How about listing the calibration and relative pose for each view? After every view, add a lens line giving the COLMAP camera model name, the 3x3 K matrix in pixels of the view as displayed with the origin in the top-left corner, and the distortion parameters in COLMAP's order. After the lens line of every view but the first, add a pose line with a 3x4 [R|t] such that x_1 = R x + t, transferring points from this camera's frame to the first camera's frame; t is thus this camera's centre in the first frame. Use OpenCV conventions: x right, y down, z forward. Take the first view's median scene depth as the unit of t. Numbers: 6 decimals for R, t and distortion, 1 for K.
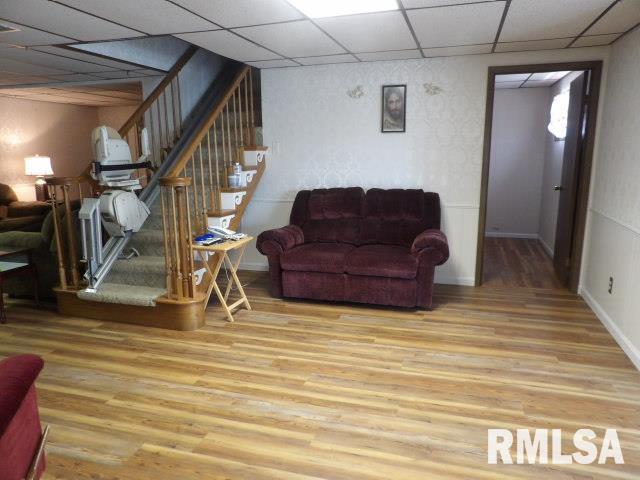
lens RADIAL K [[457.7, 0, 320.0], [0, 457.7, 240.0], [0, 0, 1]] dist [-0.035797, 0.049571]
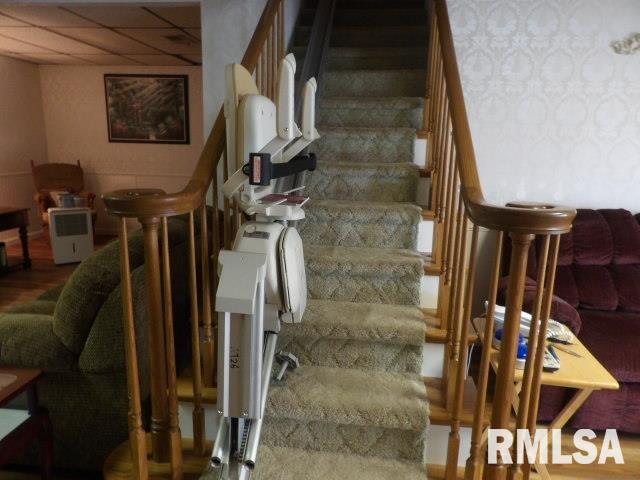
lens RADIAL K [[457.7, 0, 320.0], [0, 457.7, 240.0], [0, 0, 1]] dist [-0.035797, 0.049571]
pose [[0.980986, -0.005354, 0.194004, -0.471918], [0.002232, 0.999864, 0.016310, -0.099028], [-0.194066, -0.015567, 0.980865, 0.576890]]
